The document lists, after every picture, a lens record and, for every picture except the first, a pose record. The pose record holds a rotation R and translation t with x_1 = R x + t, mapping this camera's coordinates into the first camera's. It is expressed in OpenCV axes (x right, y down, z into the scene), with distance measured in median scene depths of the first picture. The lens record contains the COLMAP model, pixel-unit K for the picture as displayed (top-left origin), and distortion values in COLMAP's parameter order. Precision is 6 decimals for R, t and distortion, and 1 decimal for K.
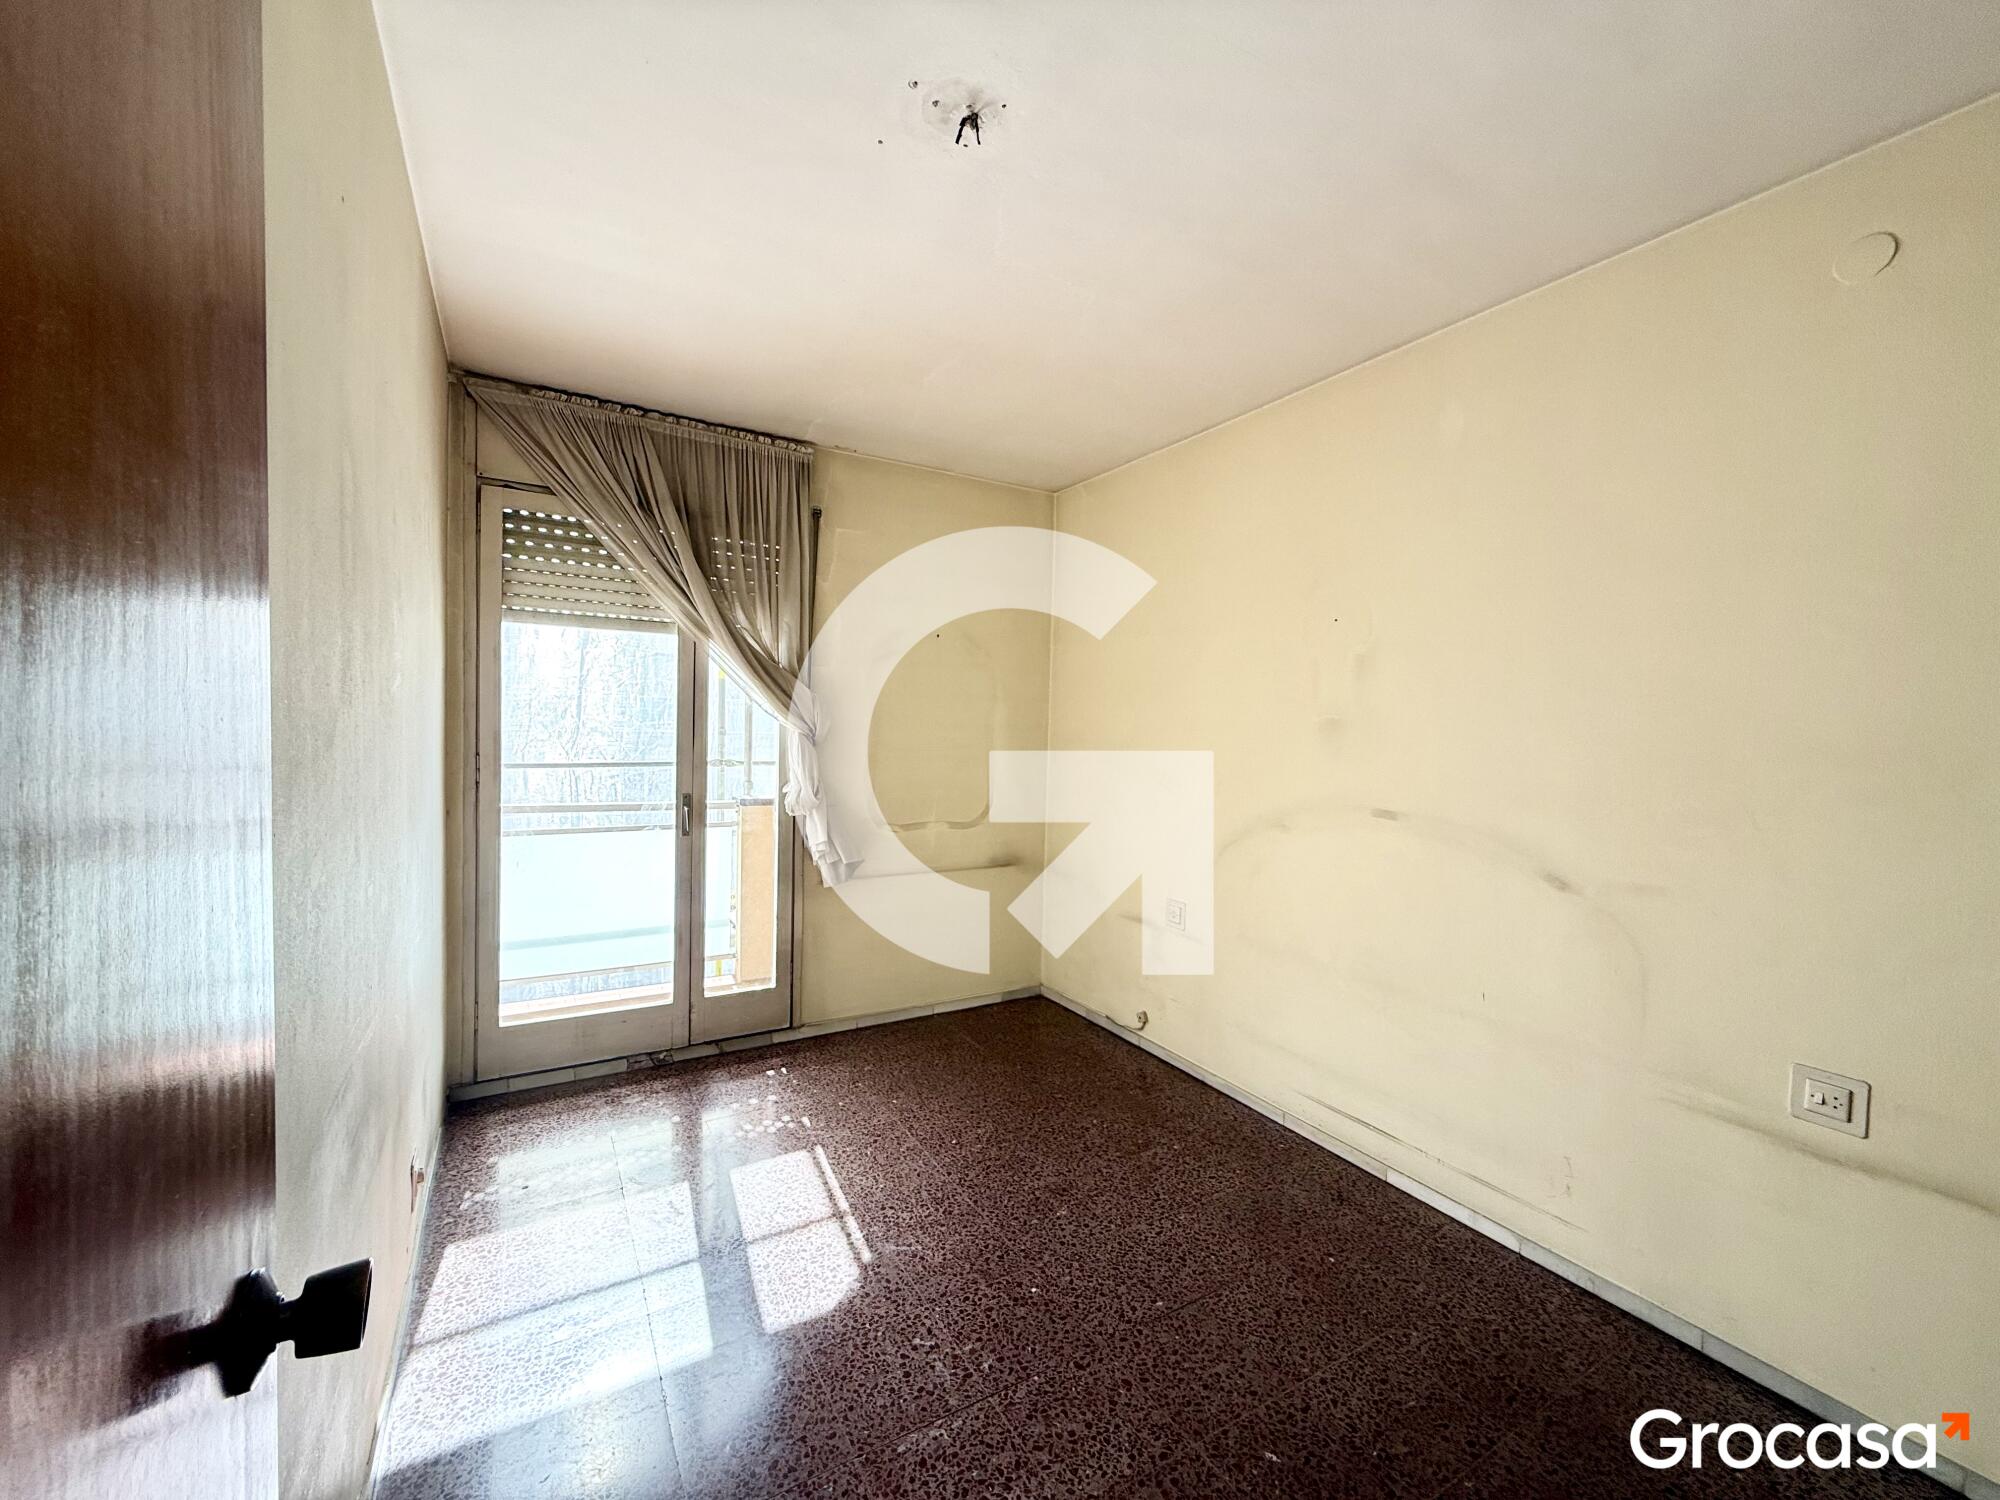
lens RADIAL K [[793.5, 0, 997.6], [0, 793.5, 748.8], [0, 0, 1]] dist [-0.000347, -0.000430]
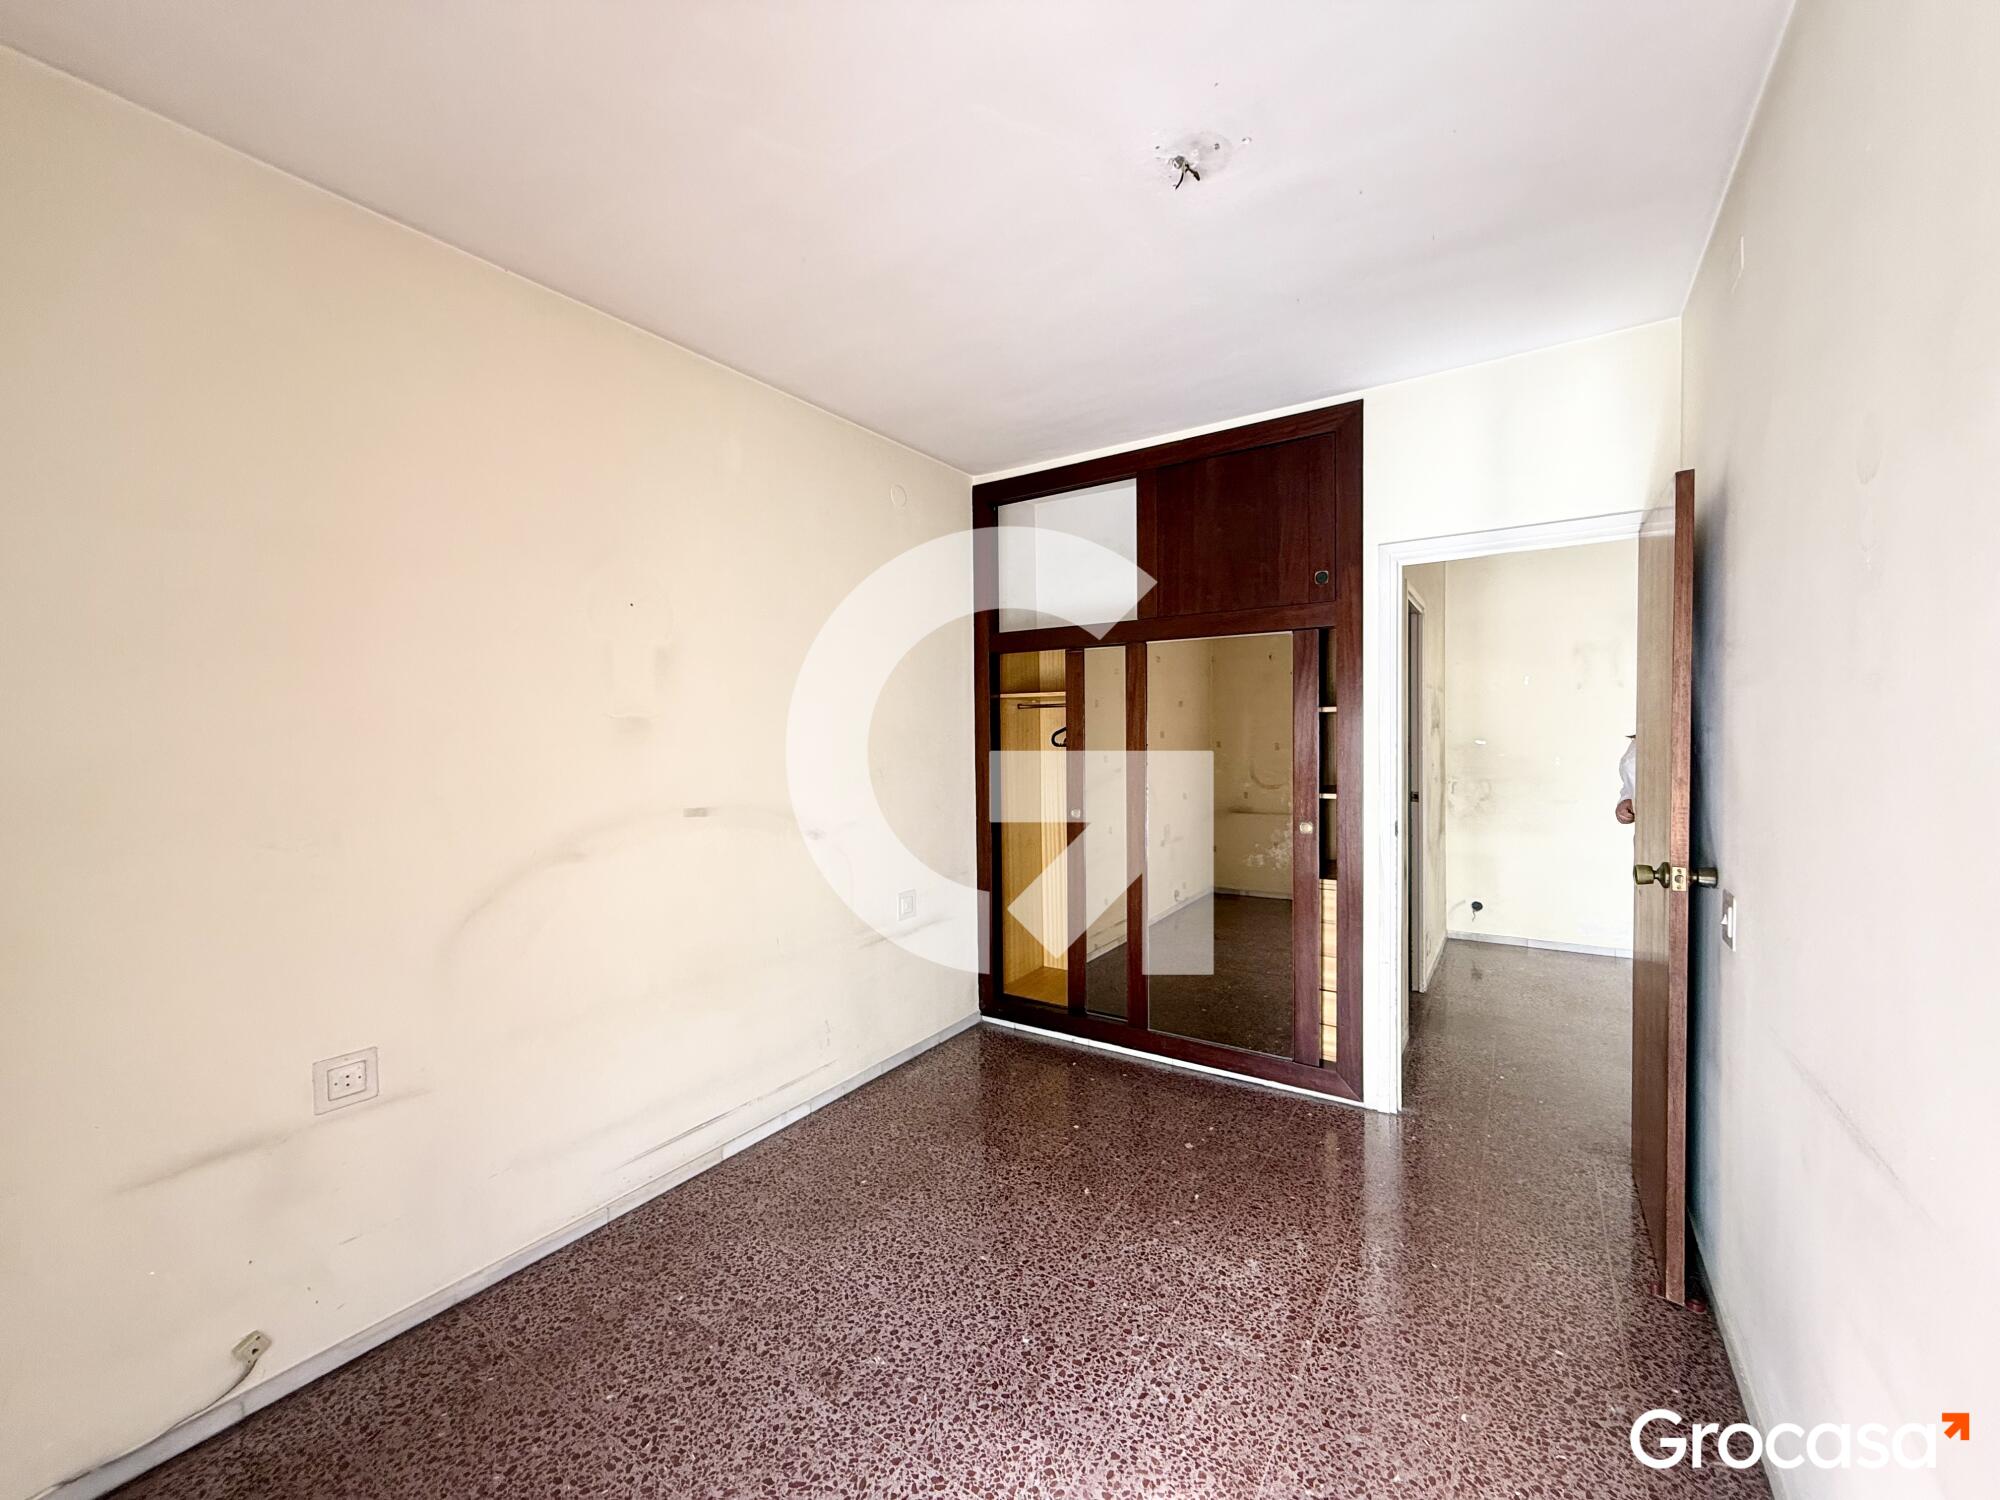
lens RADIAL K [[793.5, 0, 997.6], [0, 793.5, 748.8], [0, 0, 1]] dist [-0.000347, -0.000430]
pose [[-0.434645, -0.036634, 0.899857, -0.496444], [0.025920, 0.998250, 0.053160, -0.035363], [-0.900229, 0.046430, -0.432934, 0.932910]]
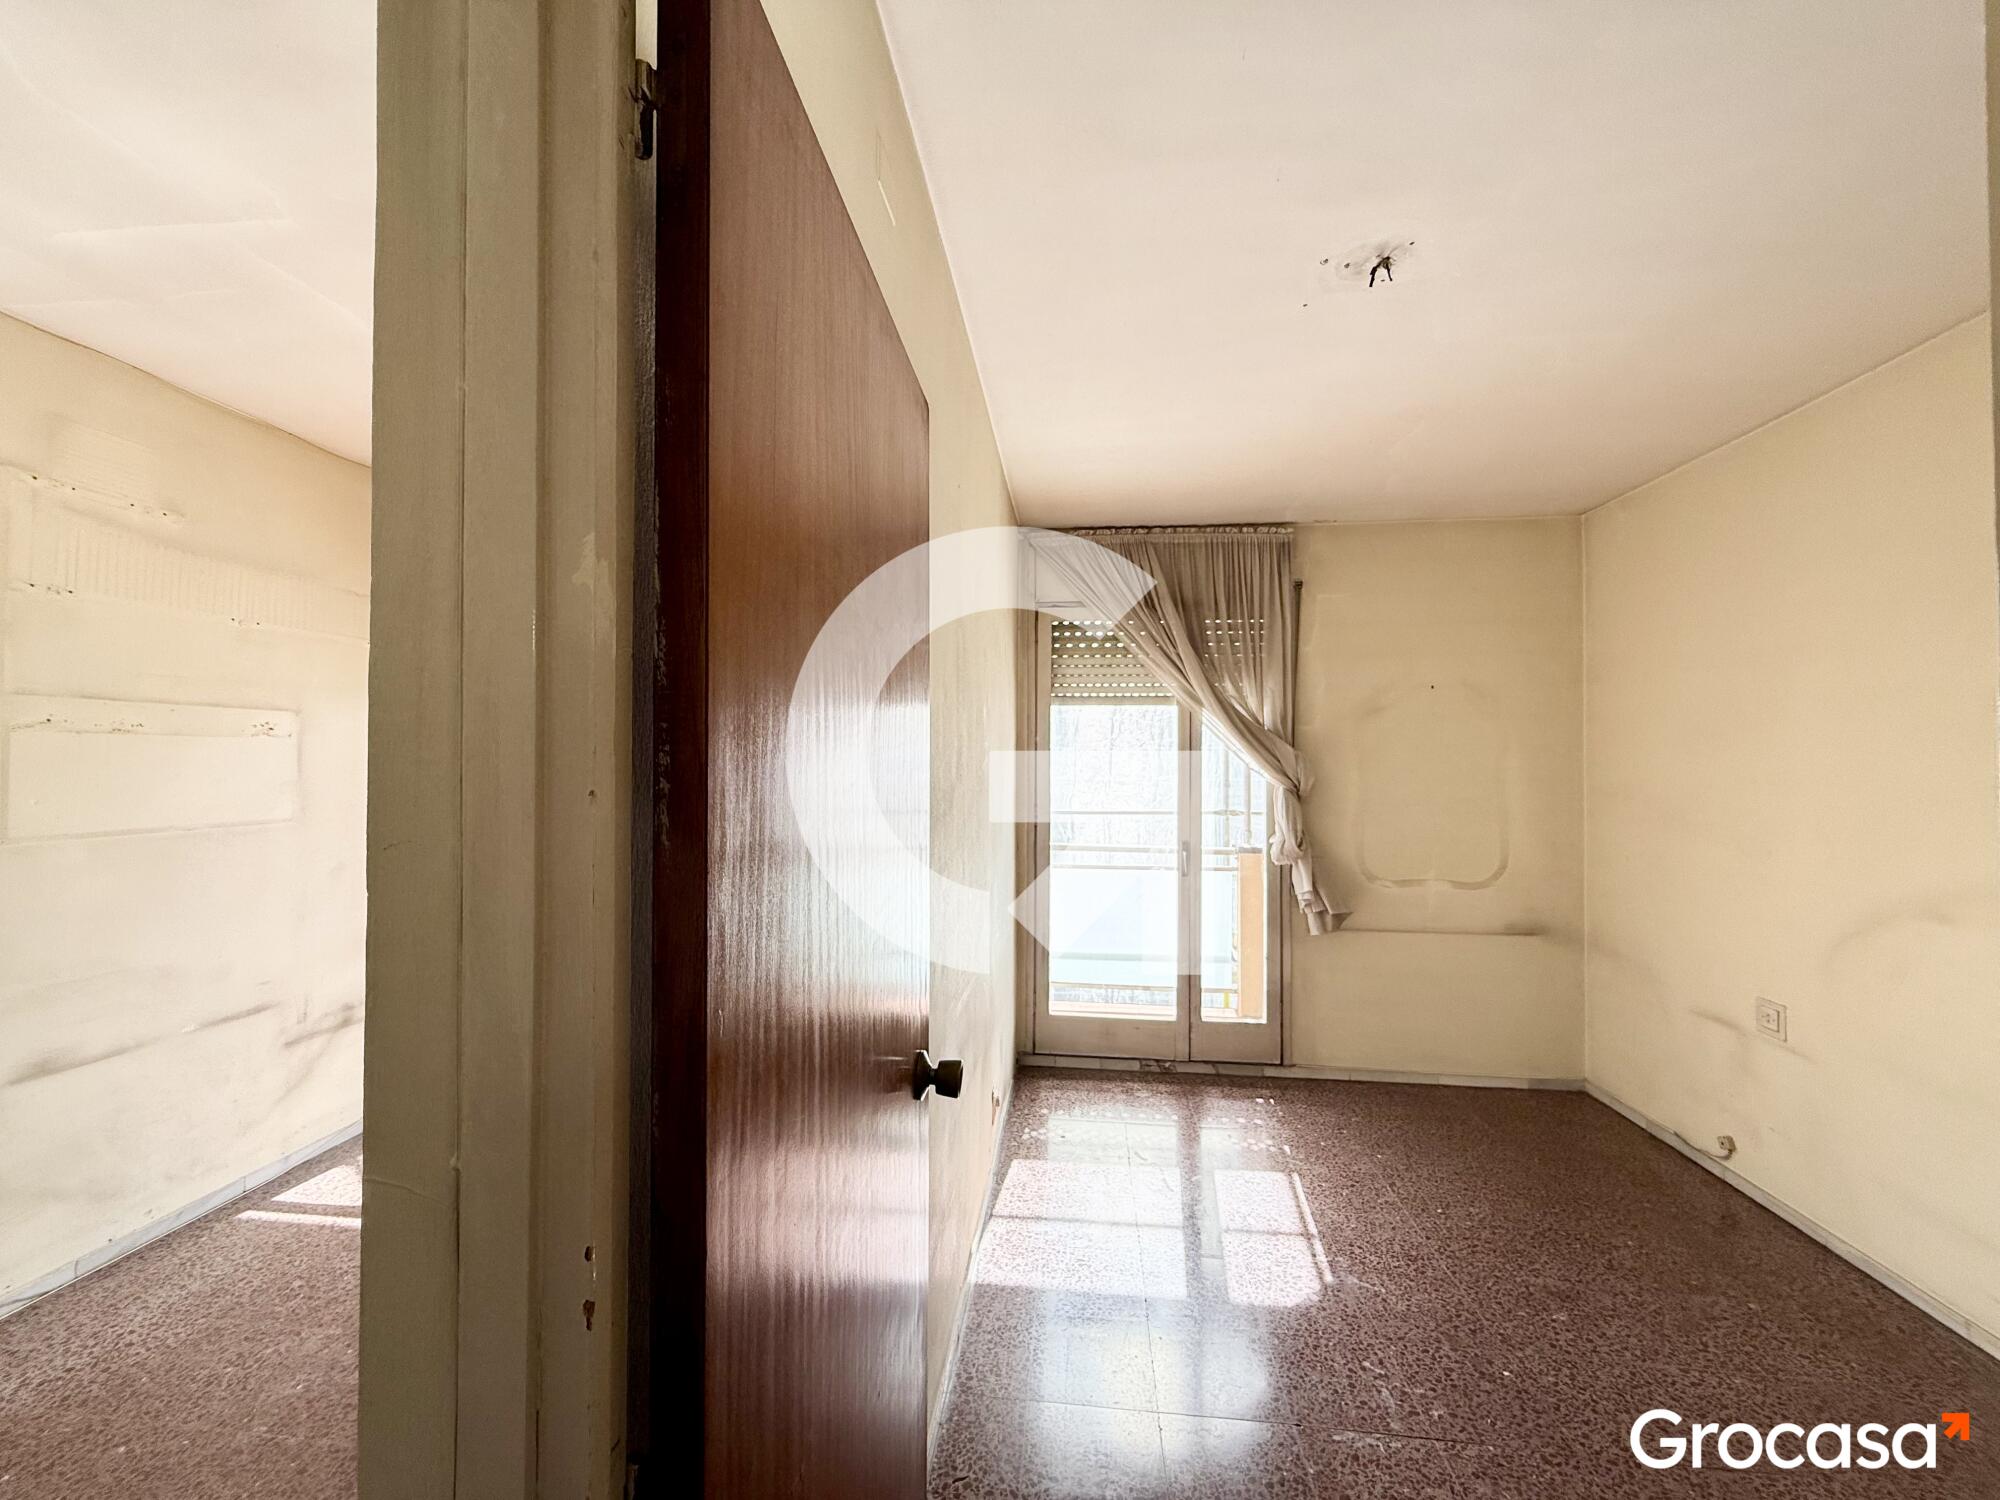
lens RADIAL K [[794.1, 0, 996.2], [0, 794.1, 749.5], [0, 0, 1]] dist [-0.000916, -0.000193]
pose [[0.798917, -0.029769, -0.600705, 0.101691], [-0.004307, 0.998466, -0.055209, -0.013033], [0.601426, 0.046694, 0.797563, -0.118713]]
